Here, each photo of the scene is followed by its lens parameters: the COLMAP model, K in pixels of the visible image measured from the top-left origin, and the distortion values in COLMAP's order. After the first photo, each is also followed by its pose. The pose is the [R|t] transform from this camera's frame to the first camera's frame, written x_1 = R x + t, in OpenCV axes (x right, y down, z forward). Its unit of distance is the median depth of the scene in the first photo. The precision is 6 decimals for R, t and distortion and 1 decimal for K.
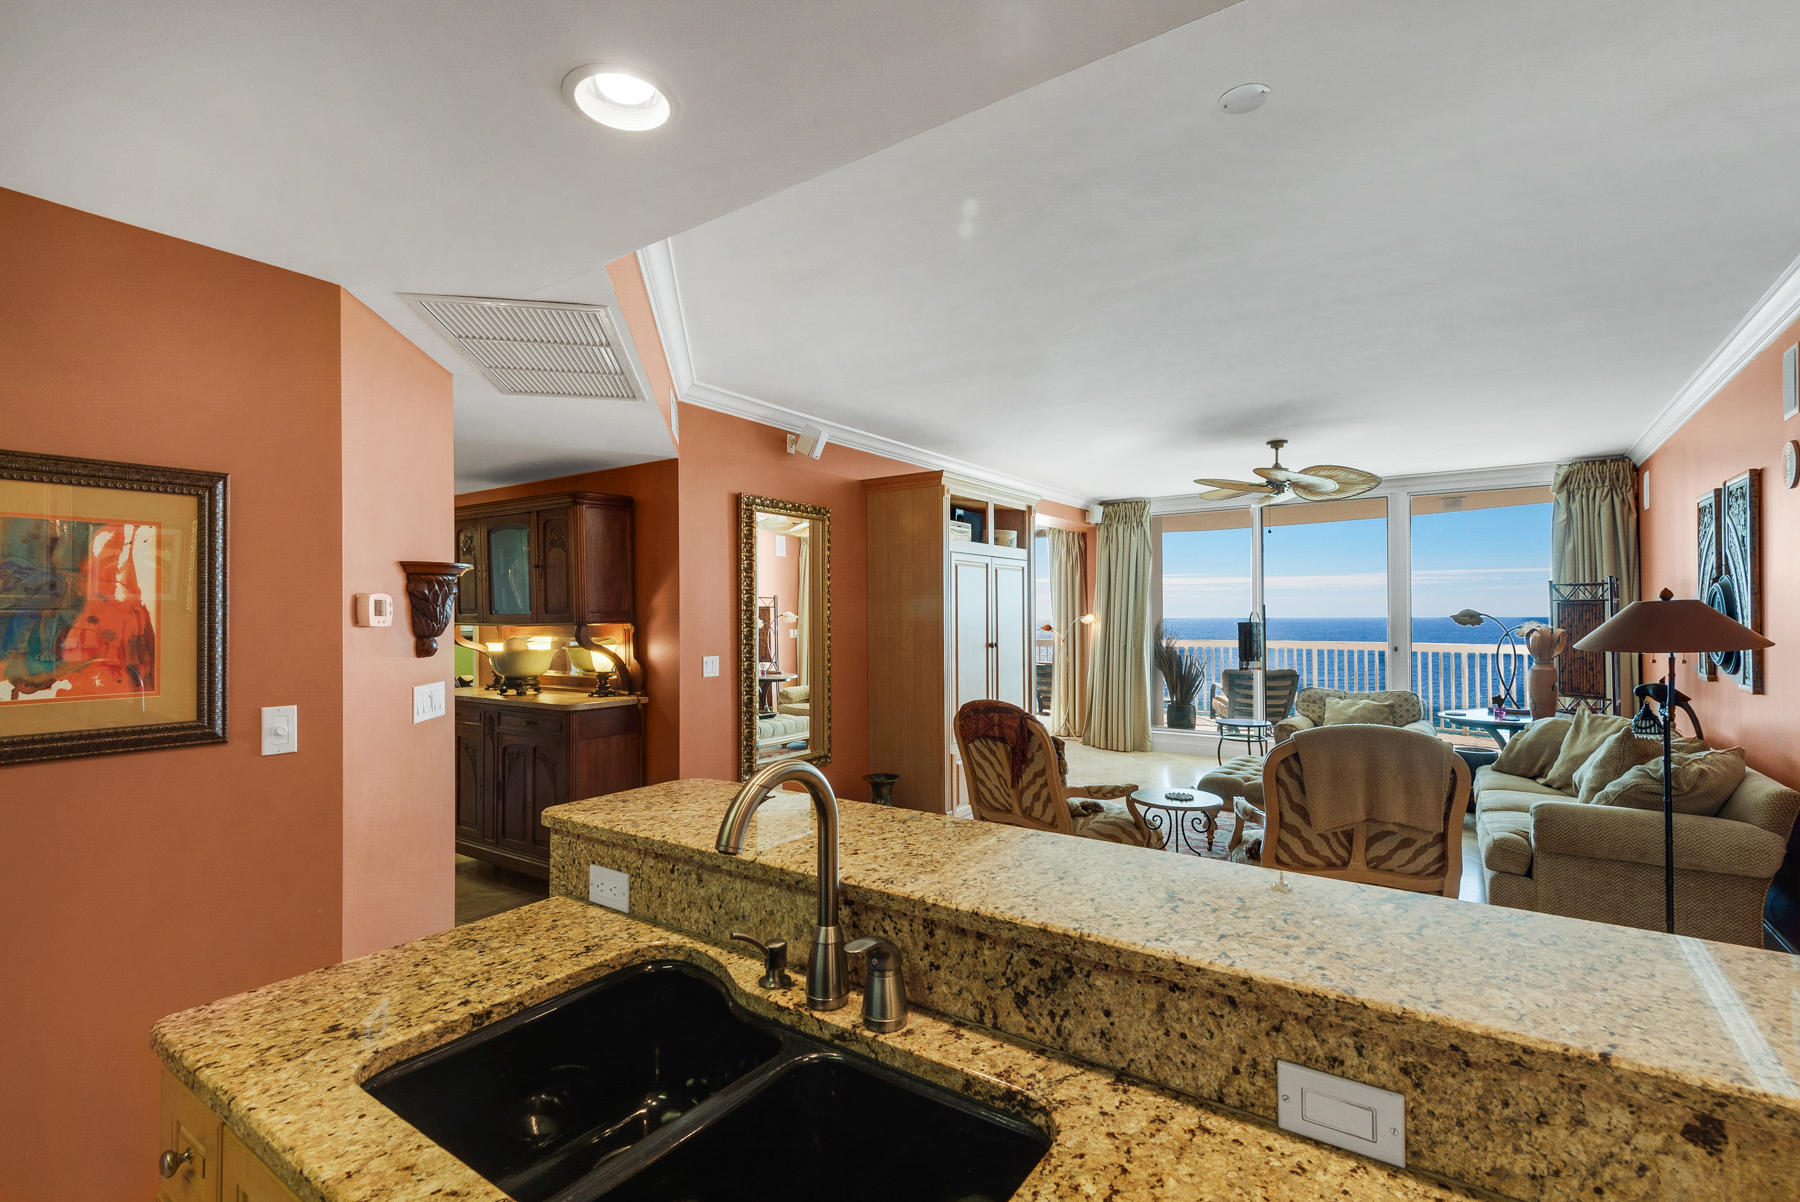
lens RADIAL K [[830.4, 0, 895.4], [0, 830.4, 610.6], [0, 0, 1]] dist [0.020574, -0.008976]
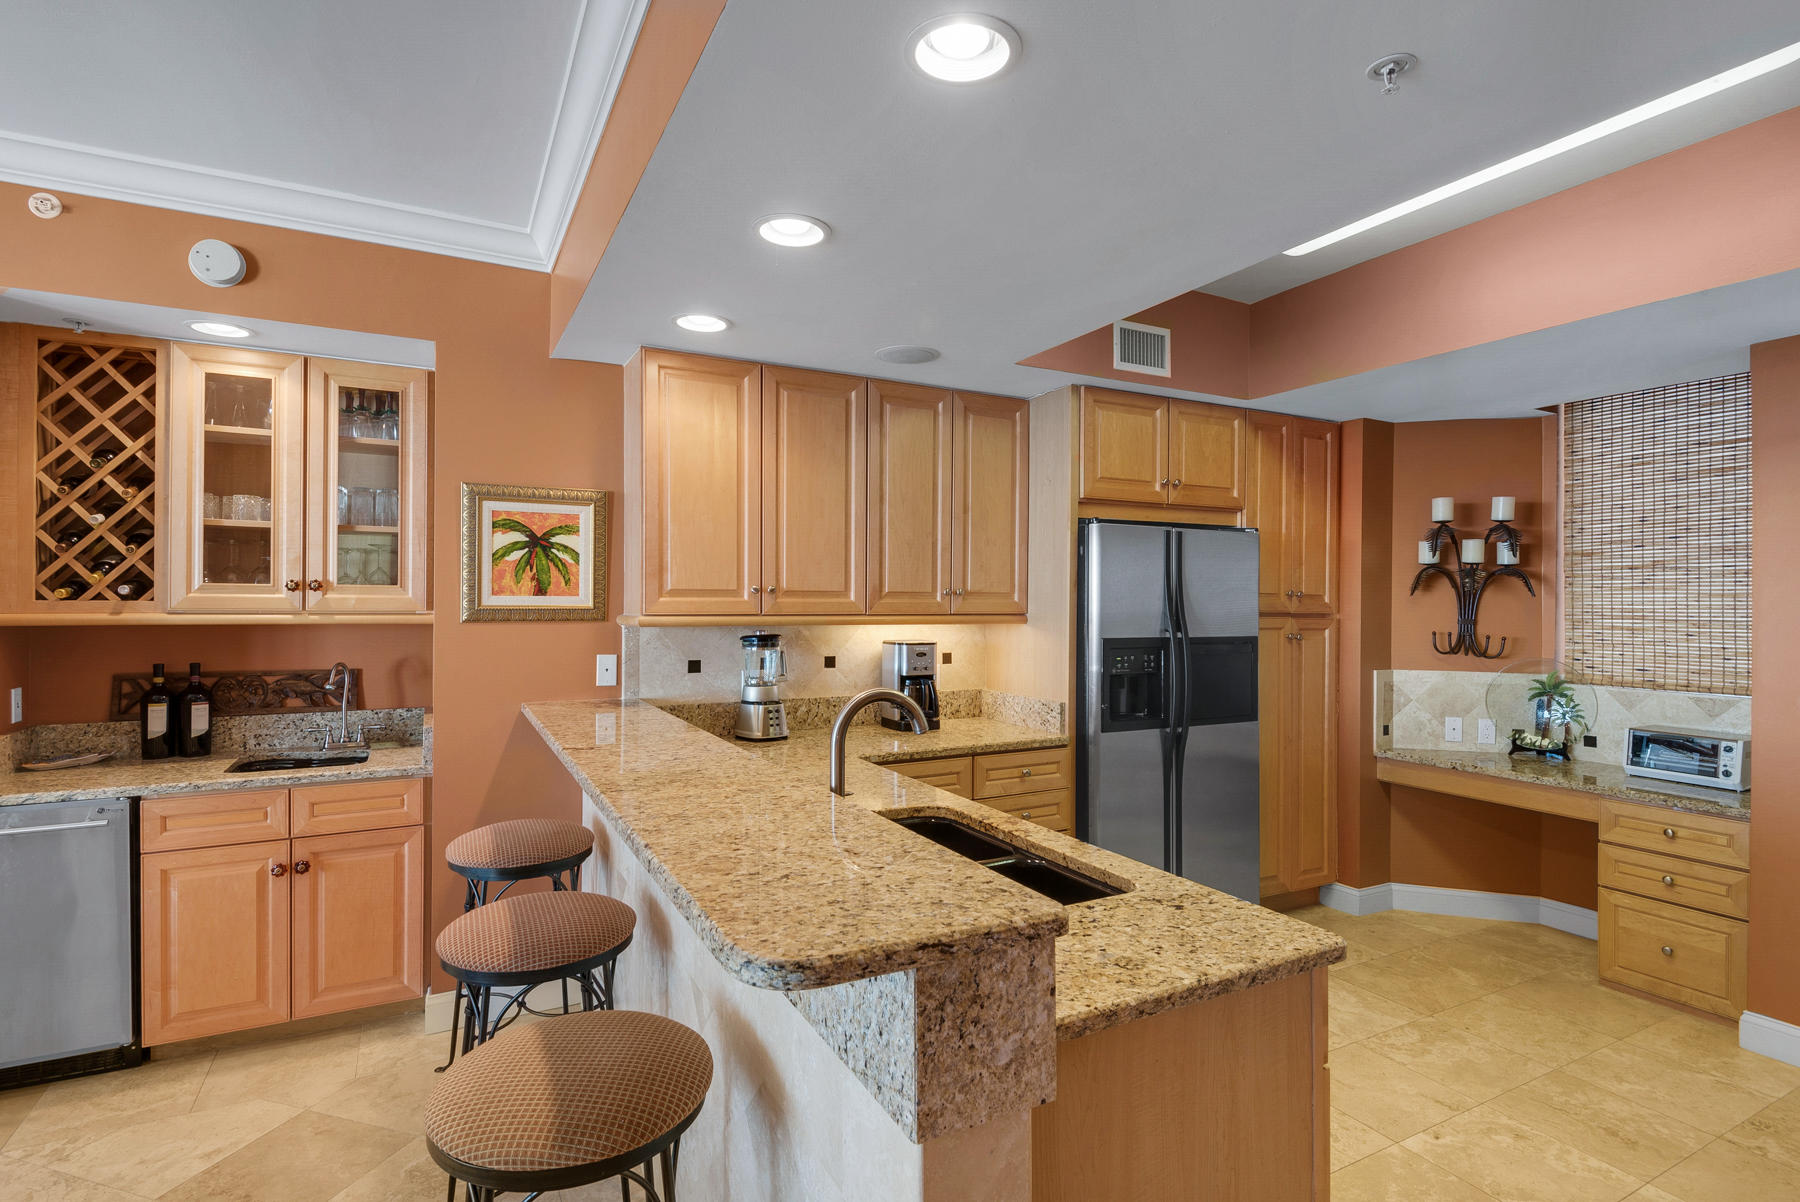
lens RADIAL K [[900.0, 0, 887.1], [0, 900.0, 600.8], [0, 0, 1]] dist [0.024523, -0.017702]
pose [[-0.891187, -0.000300, 0.453635, -0.172521], [-0.004480, 0.999957, -0.008141, 0.006243], [-0.453613, -0.009288, -0.891150, 0.470780]]
